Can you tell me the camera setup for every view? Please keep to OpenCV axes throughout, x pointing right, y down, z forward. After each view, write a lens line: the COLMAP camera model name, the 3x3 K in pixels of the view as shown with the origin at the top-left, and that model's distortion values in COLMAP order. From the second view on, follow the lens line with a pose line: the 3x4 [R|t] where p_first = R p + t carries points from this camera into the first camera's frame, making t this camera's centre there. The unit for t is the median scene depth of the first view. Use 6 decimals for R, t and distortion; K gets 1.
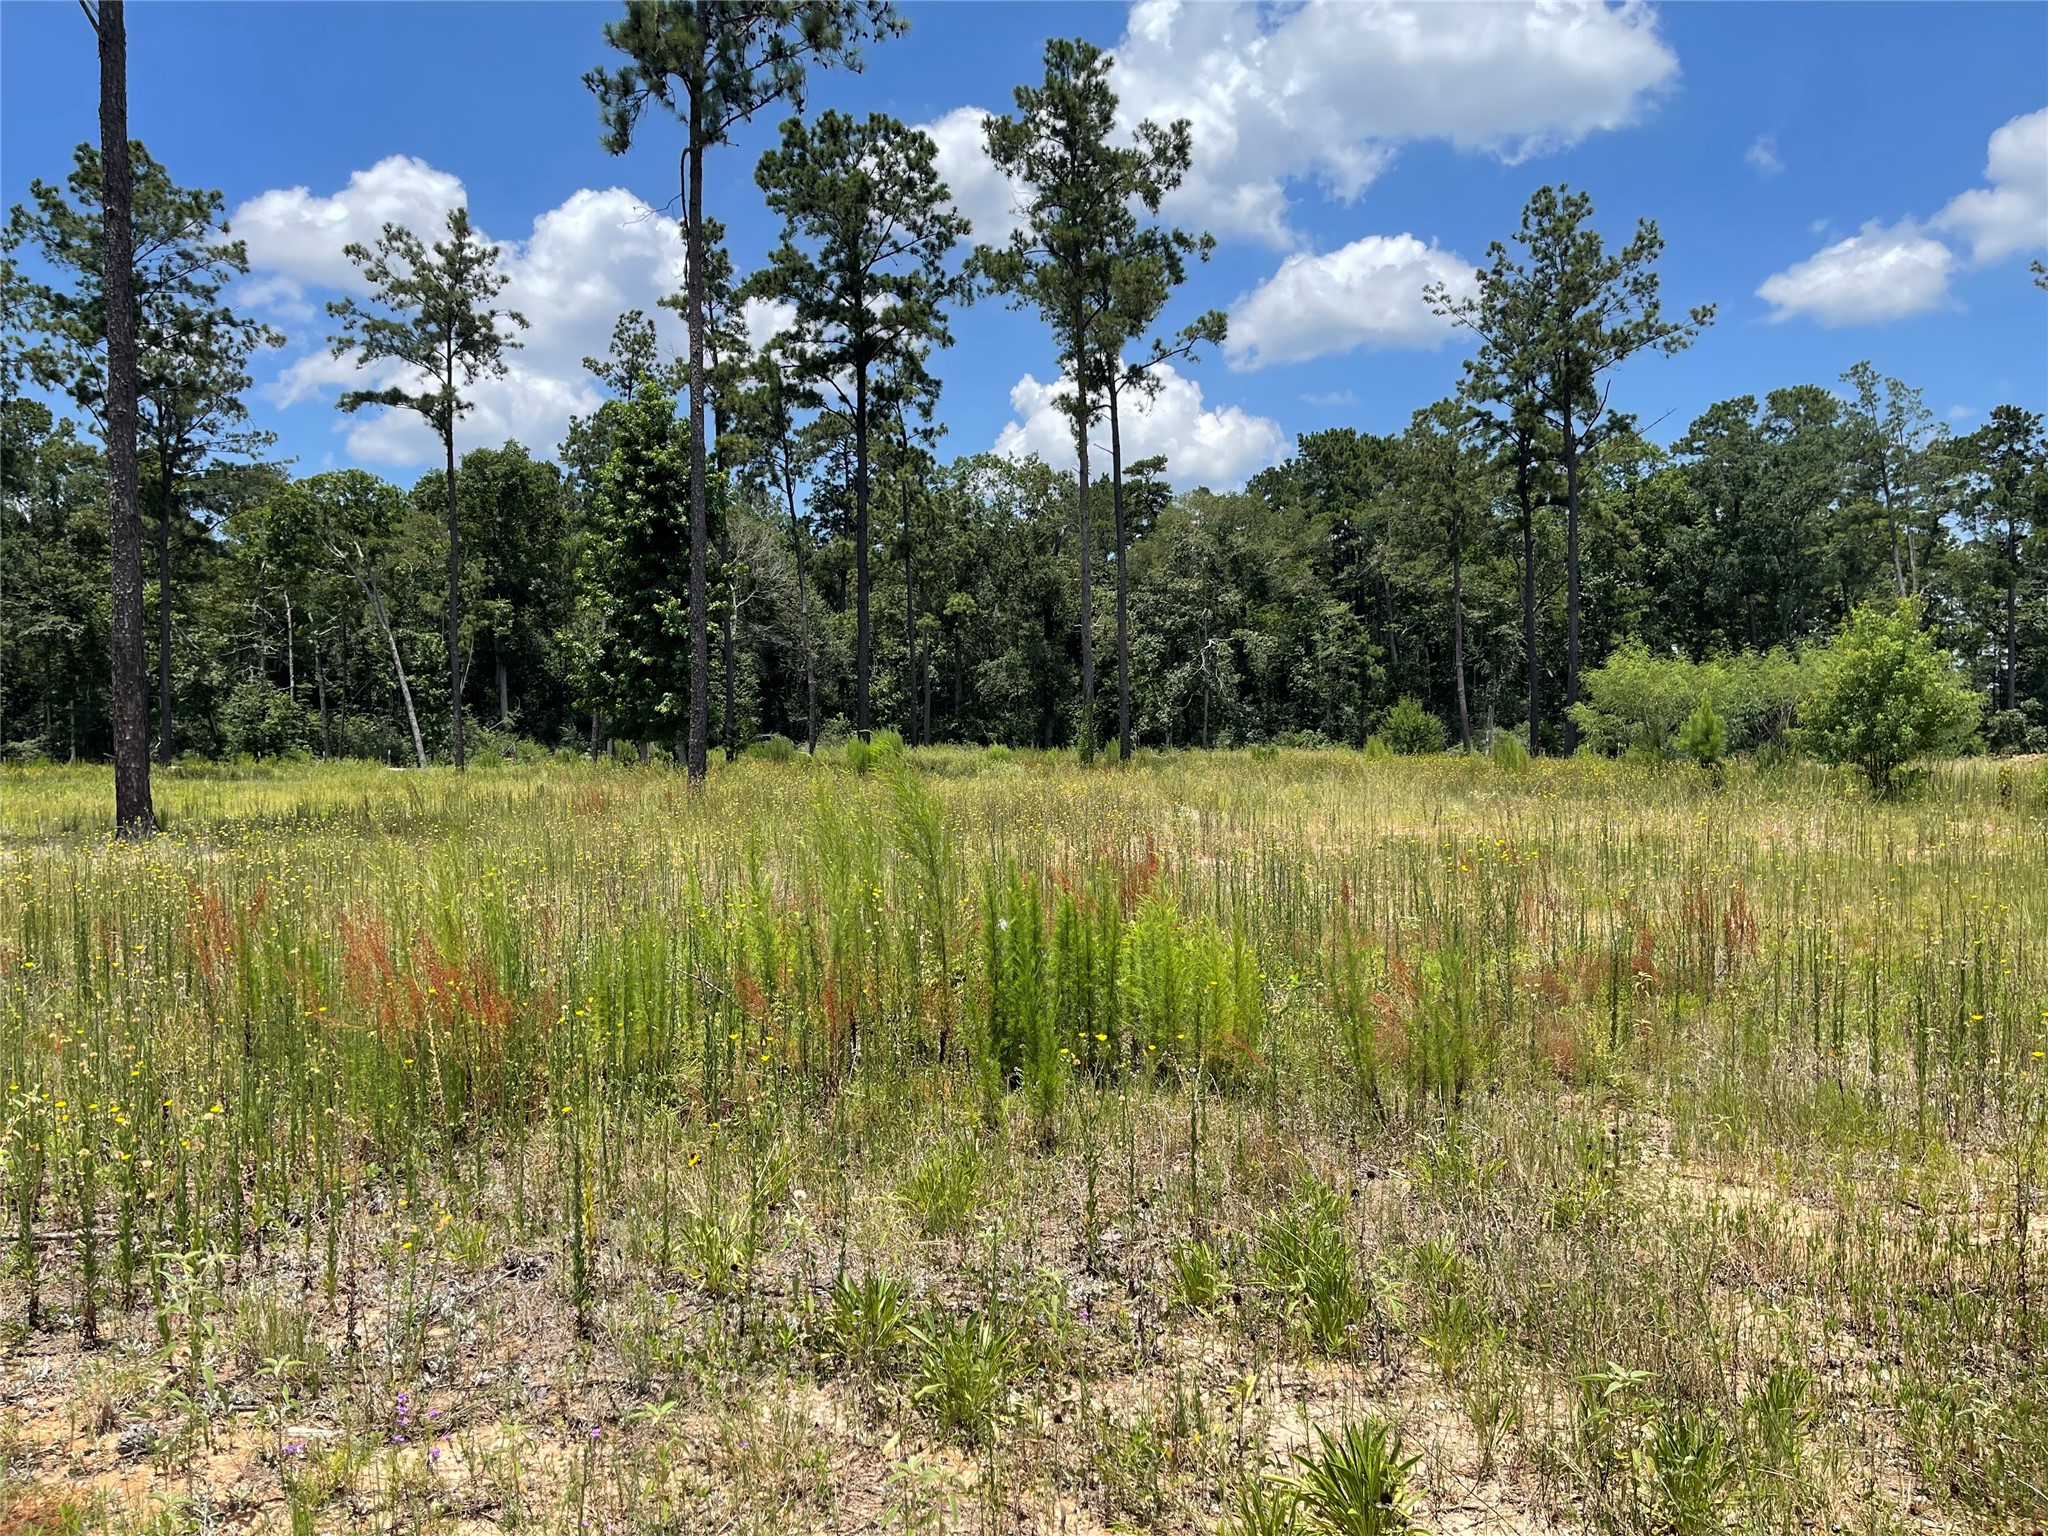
lens RADIAL K [[1526.3, 0, 1030.9], [0, 1526.3, 774.8], [0, 0, 1]] dist [0.047087, -0.083020]
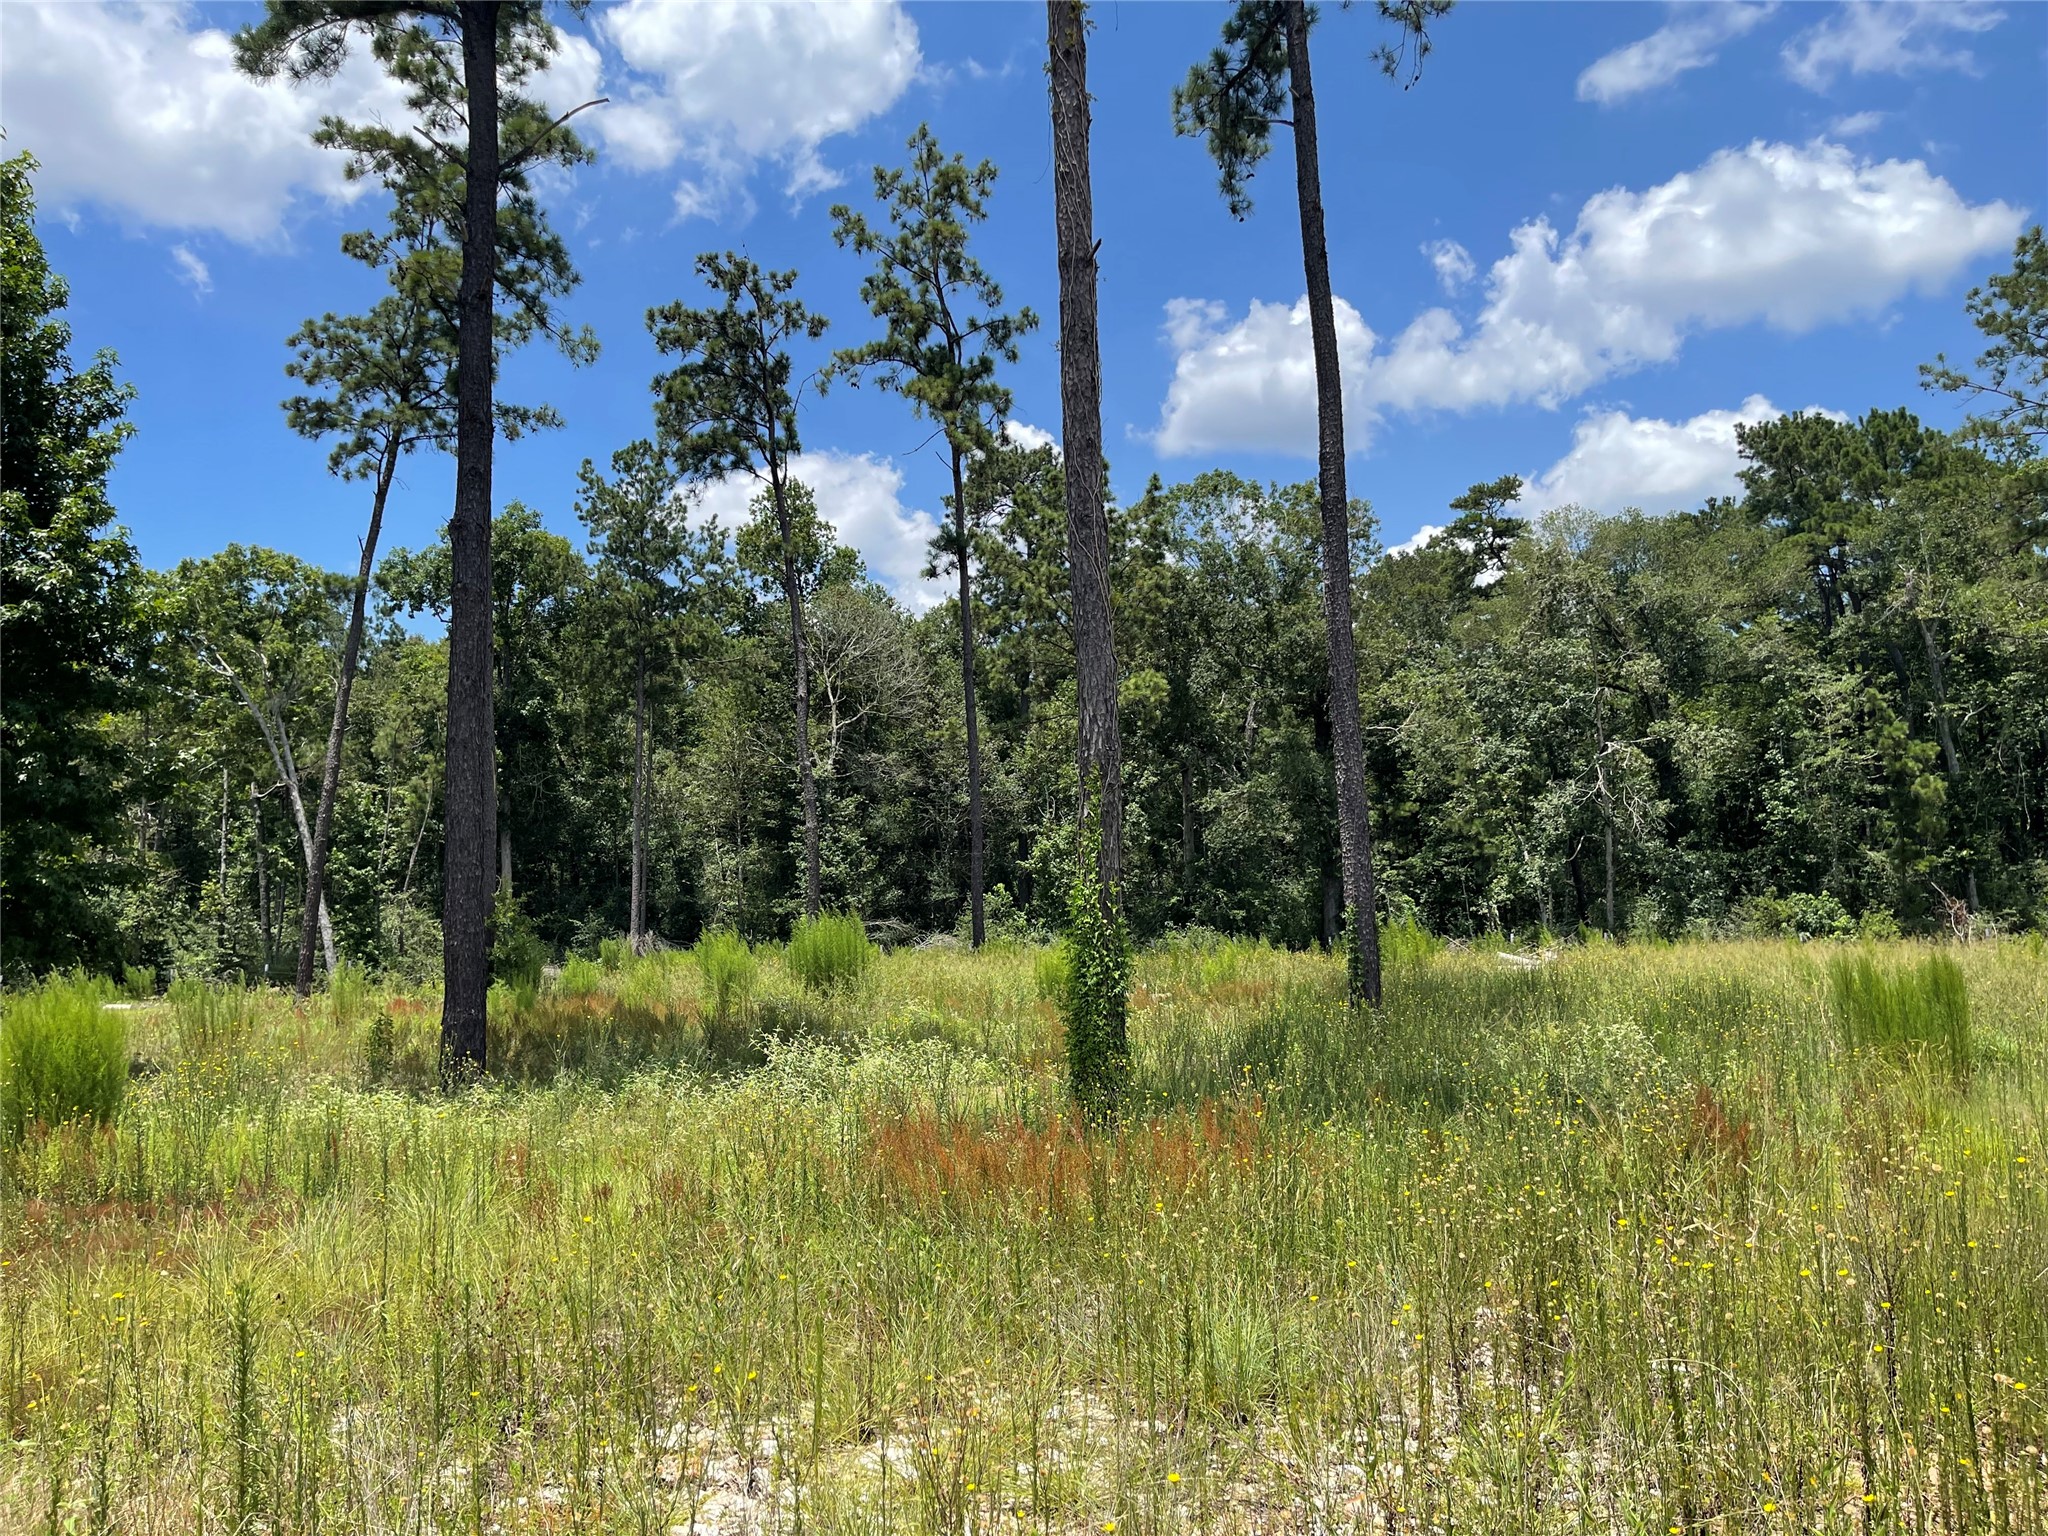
lens RADIAL K [[1526.3, 0, 1035.8], [0, 1526.3, 765.2], [0, 0, 1]] dist [0.047087, -0.083020]
pose [[0.969614, -0.044040, -0.240645, 0.044048], [0.014514, 0.992286, -0.123117, -0.010241], [0.244211, 0.115883, 0.962773, 0.372209]]
